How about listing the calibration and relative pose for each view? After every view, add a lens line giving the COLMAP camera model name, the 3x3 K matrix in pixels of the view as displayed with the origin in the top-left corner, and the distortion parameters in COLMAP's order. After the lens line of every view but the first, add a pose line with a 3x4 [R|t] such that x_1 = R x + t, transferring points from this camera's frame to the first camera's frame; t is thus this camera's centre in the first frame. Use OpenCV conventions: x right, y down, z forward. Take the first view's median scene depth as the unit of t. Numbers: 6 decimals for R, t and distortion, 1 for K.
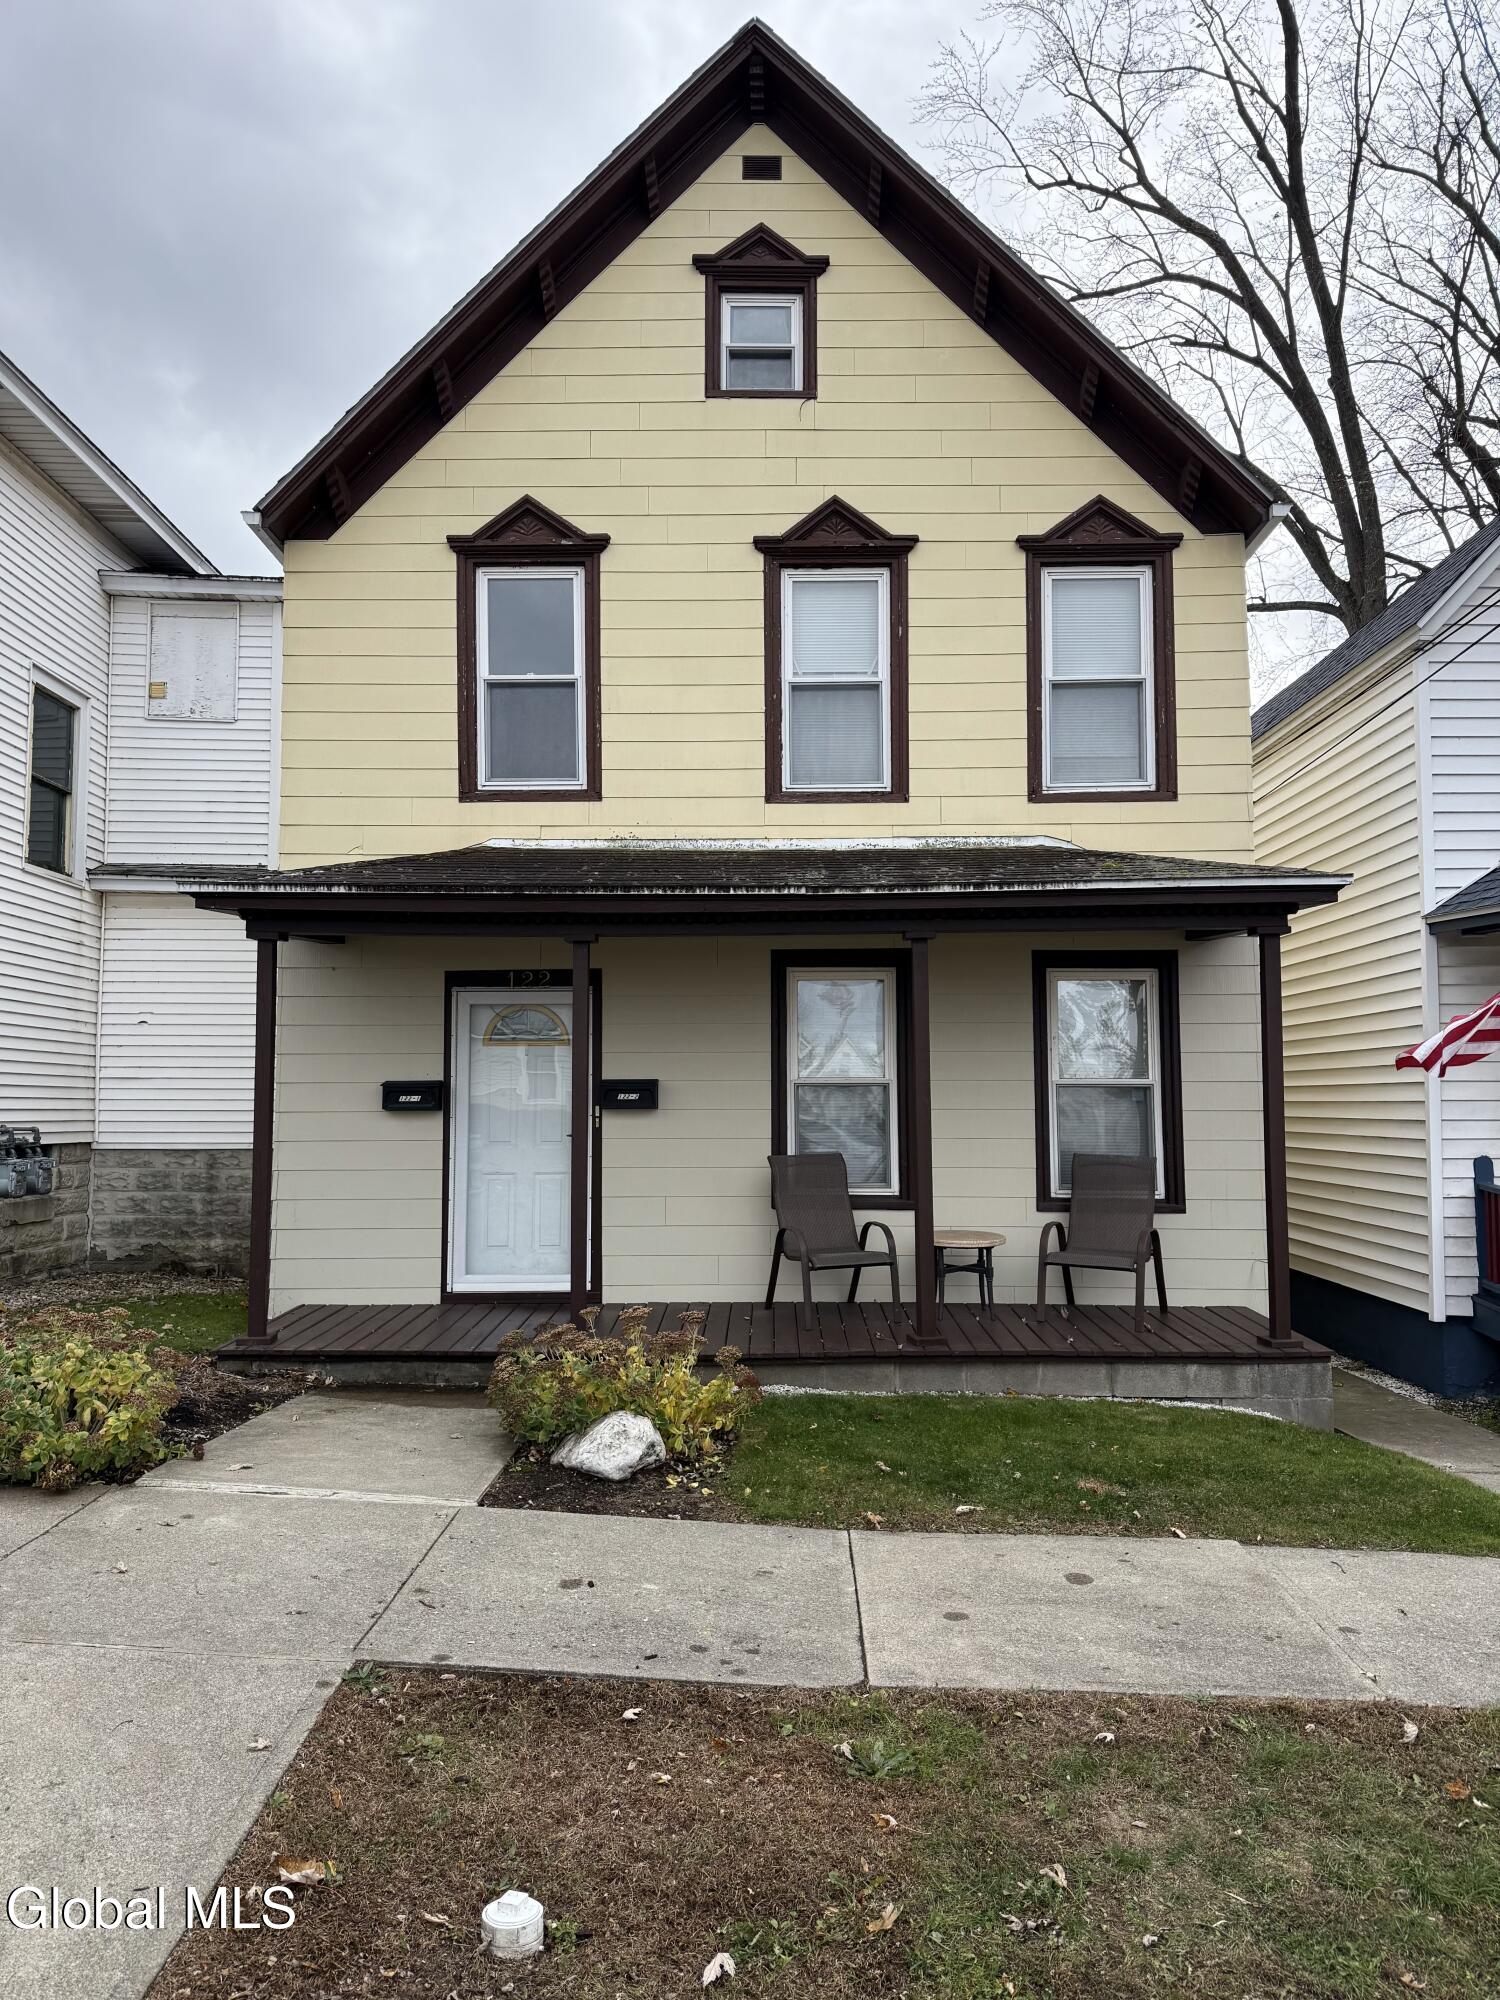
lens RADIAL K [[1413.9, 0, 749.3], [0, 1413.9, 1004.9], [0, 0, 1]] dist [0.031041, -0.059840]
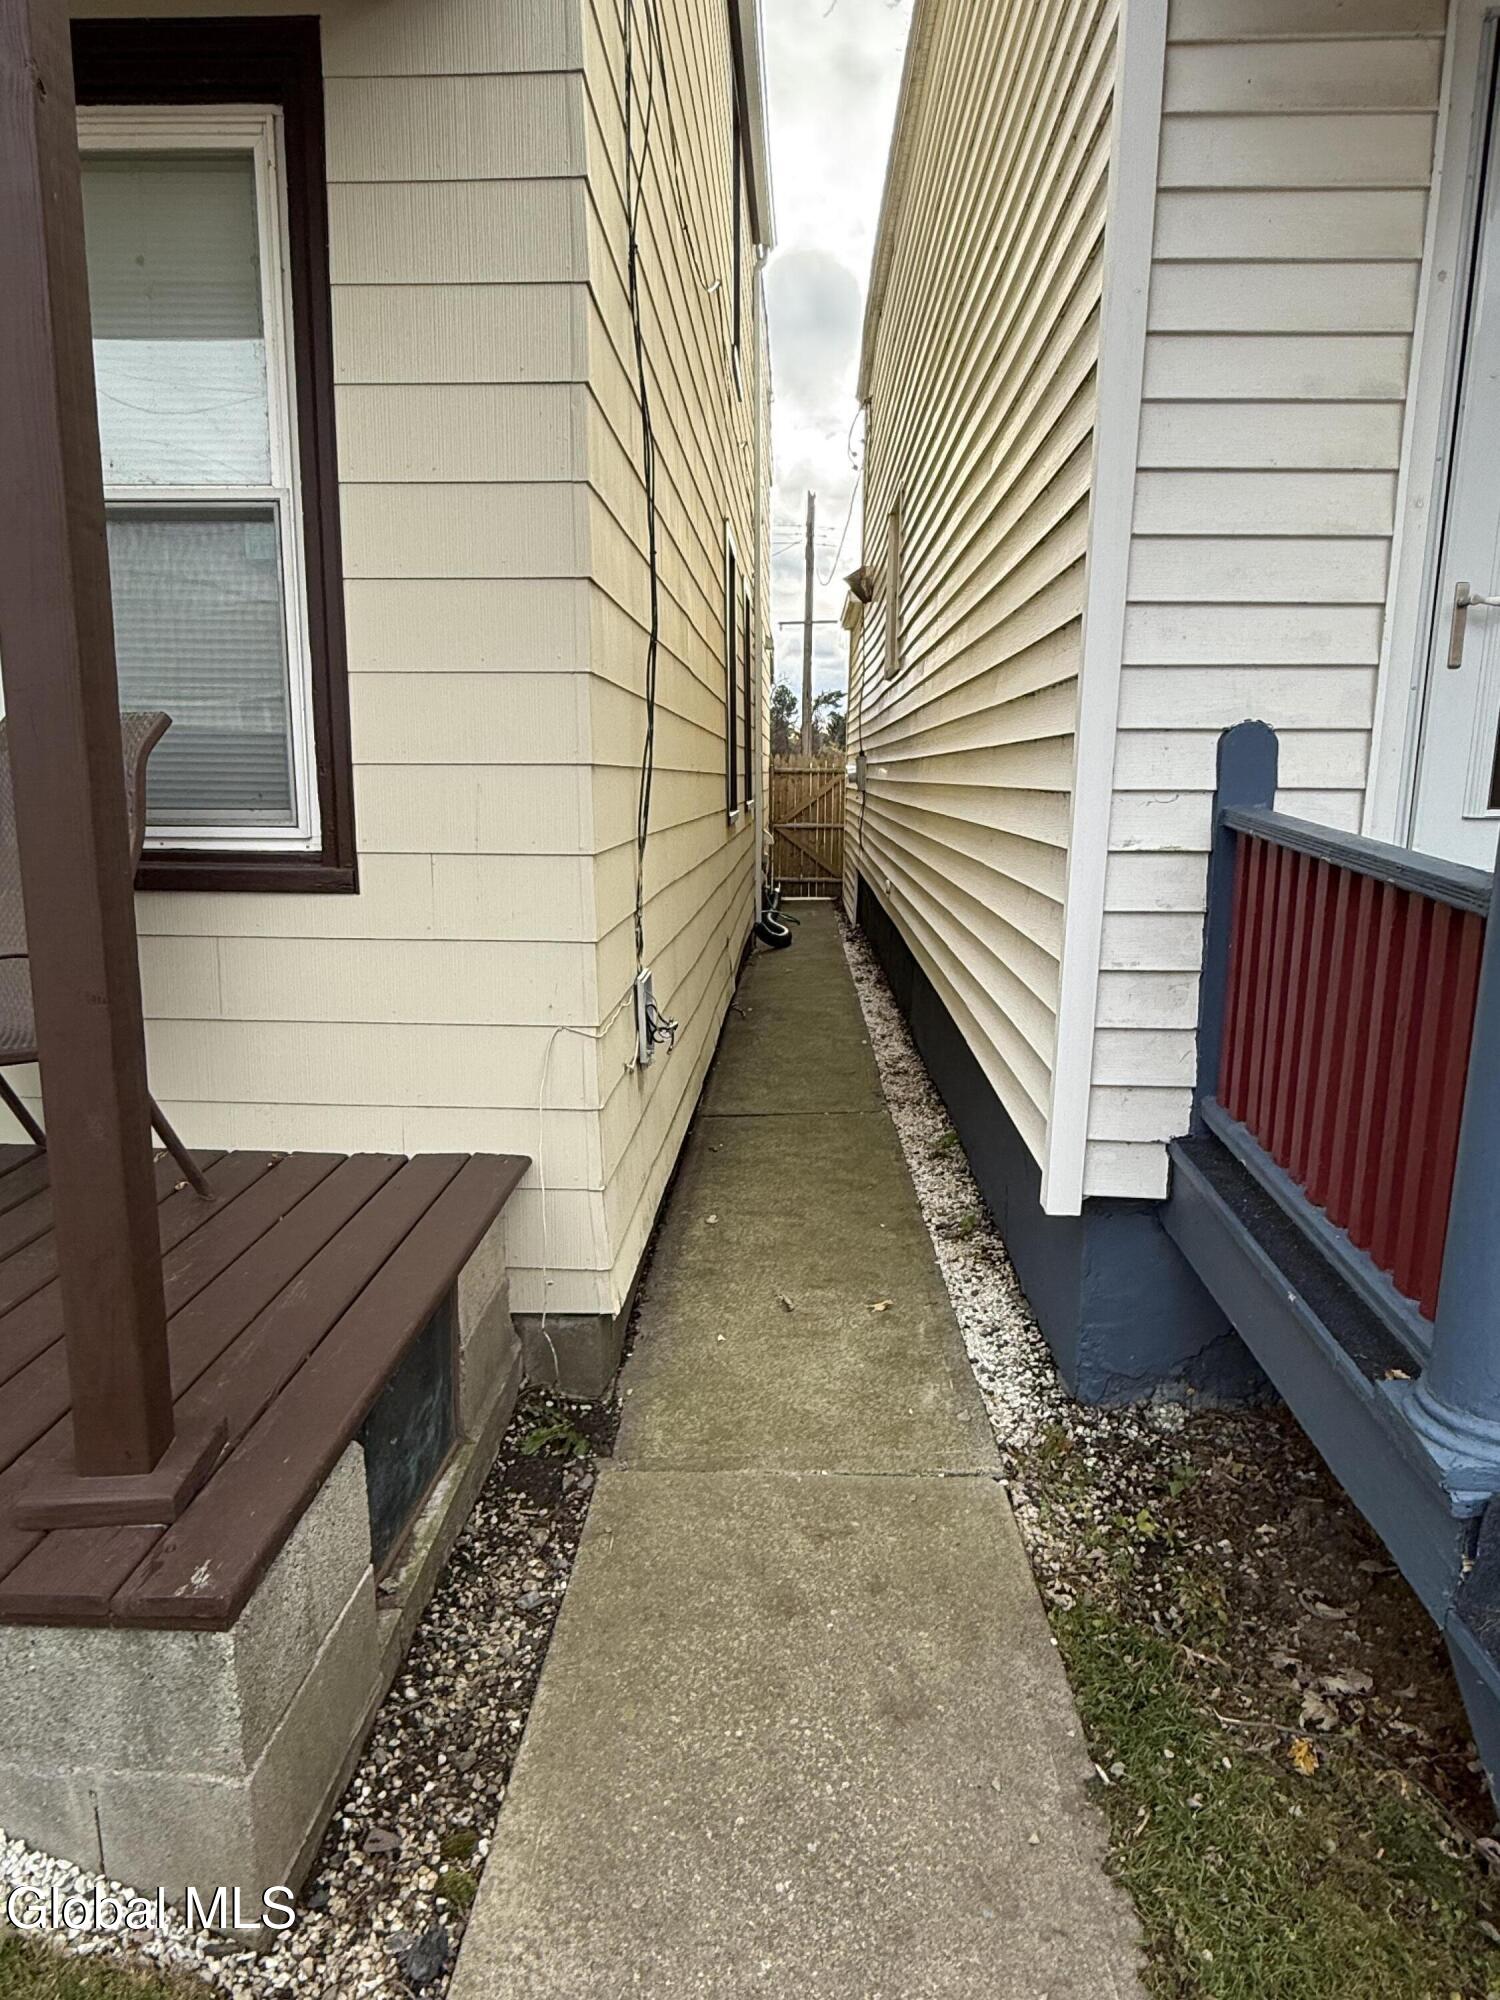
lens RADIAL K [[1205.6, 0, 749.6], [0, 1205.6, 996.6], [0, 0, 1]] dist [0.000390, -0.000915]
pose [[0.999454, 0.012163, -0.030726, 0.416303], [-0.003965, 0.967228, 0.253880, 0.098319], [0.032807, -0.253620, 0.966748, 0.725190]]
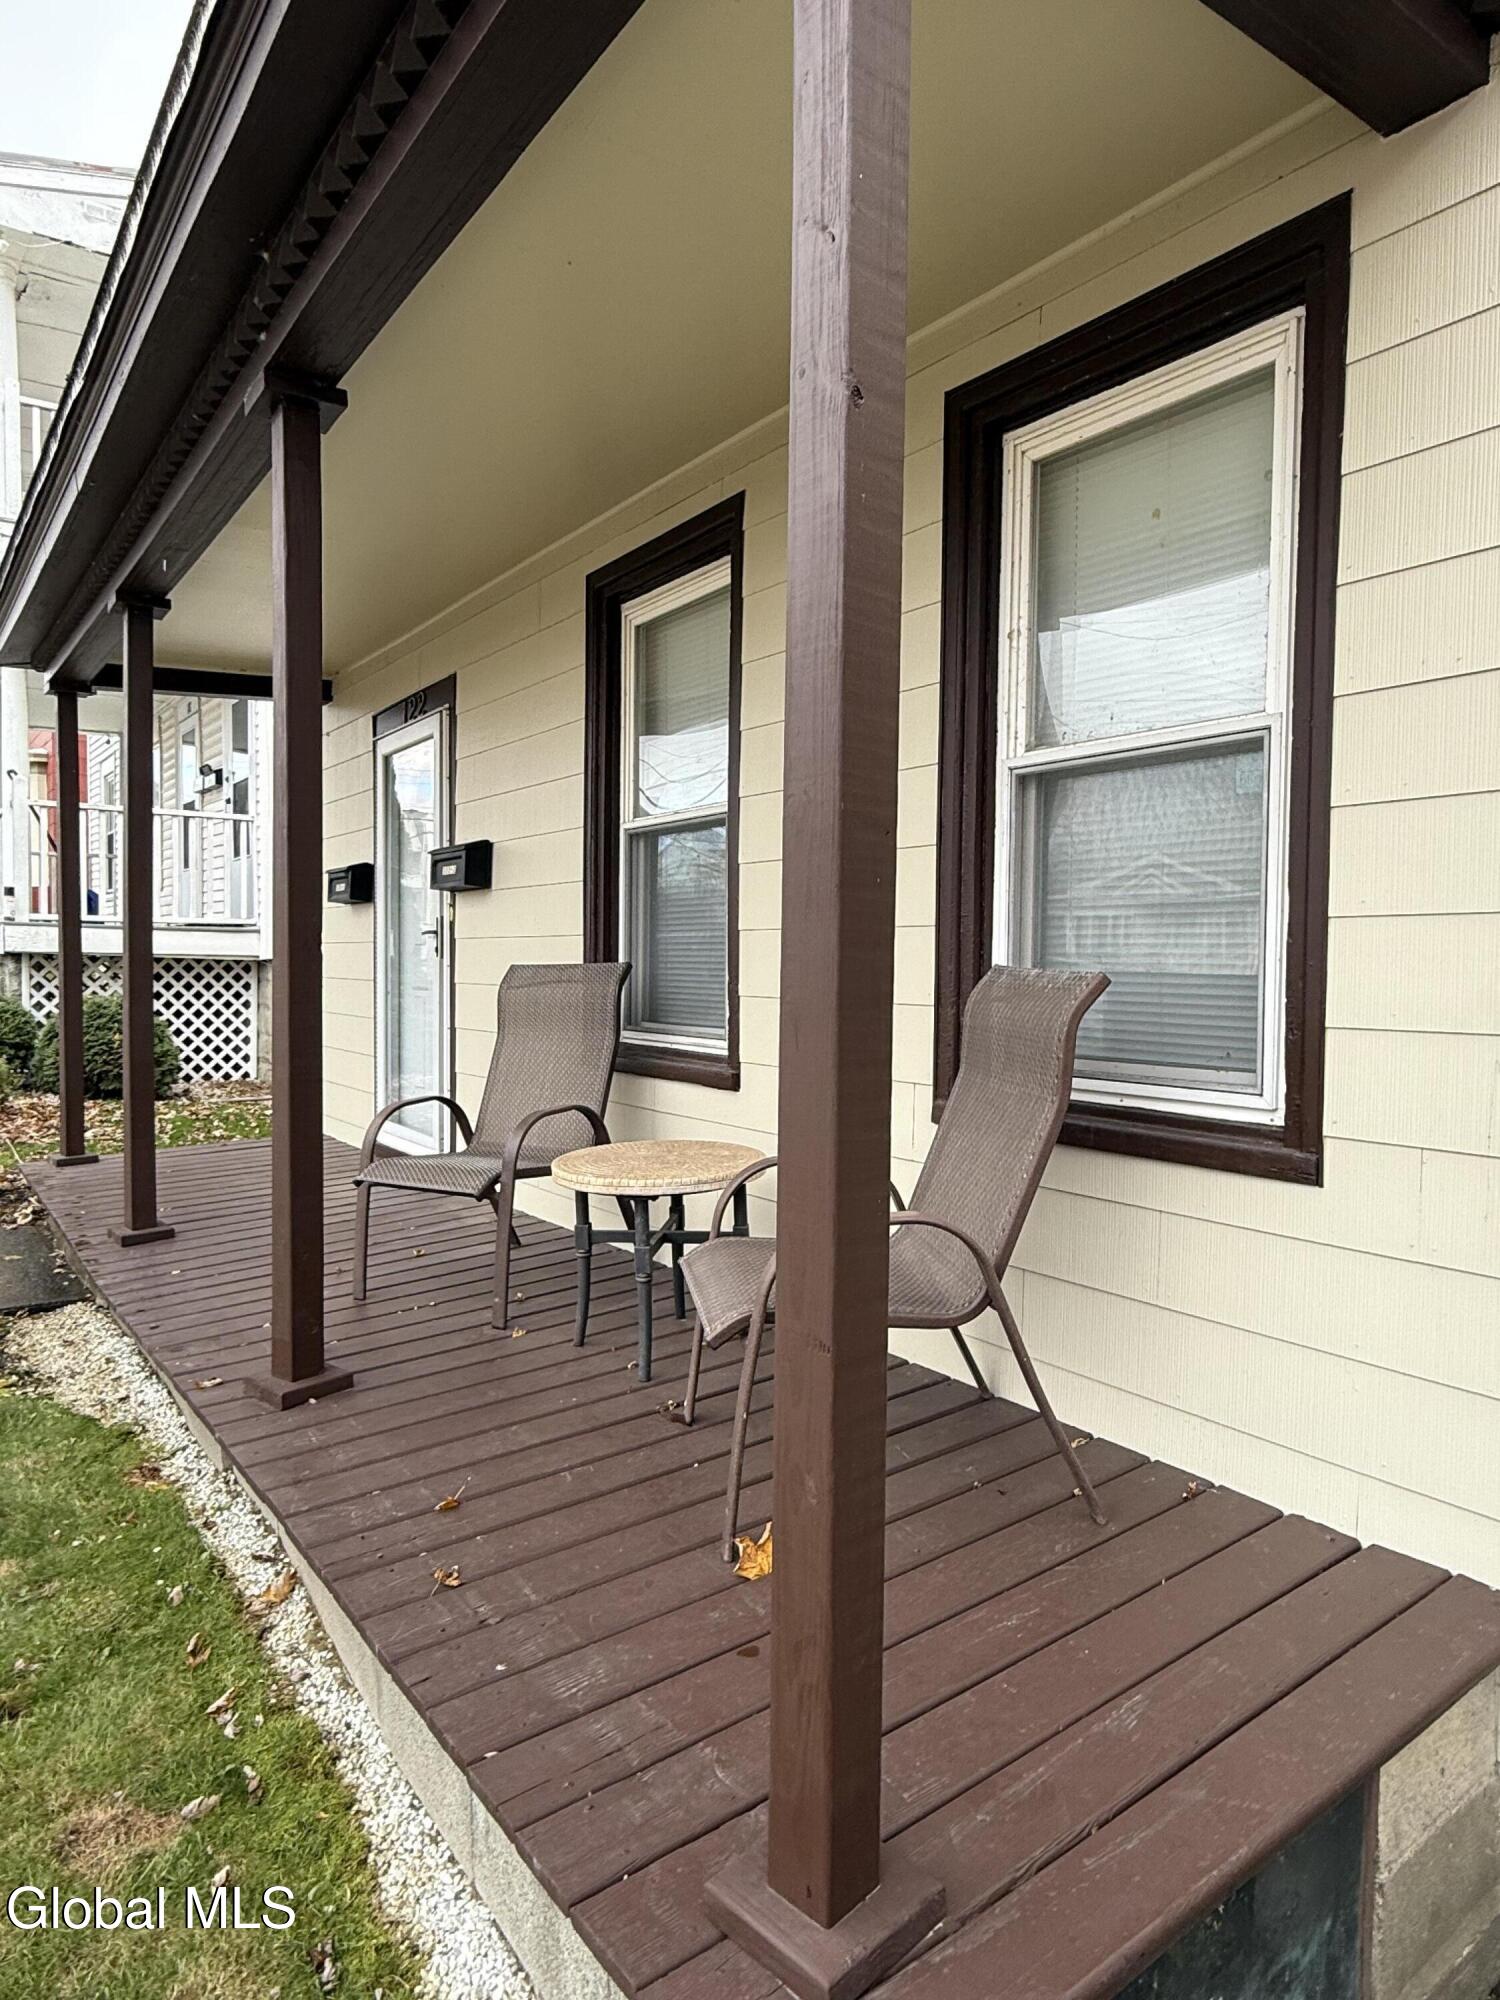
lens RADIAL K [[1205.6, 0, 755.2], [0, 1205.6, 997.0], [0, 0, 1]] dist [0.000390, -0.000915]
pose [[0.610192, 0.027630, -0.791772, 0.429211], [0.051749, 0.995867, 0.074633, 0.089052], [0.790562, -0.086514, 0.606240, 0.787424]]
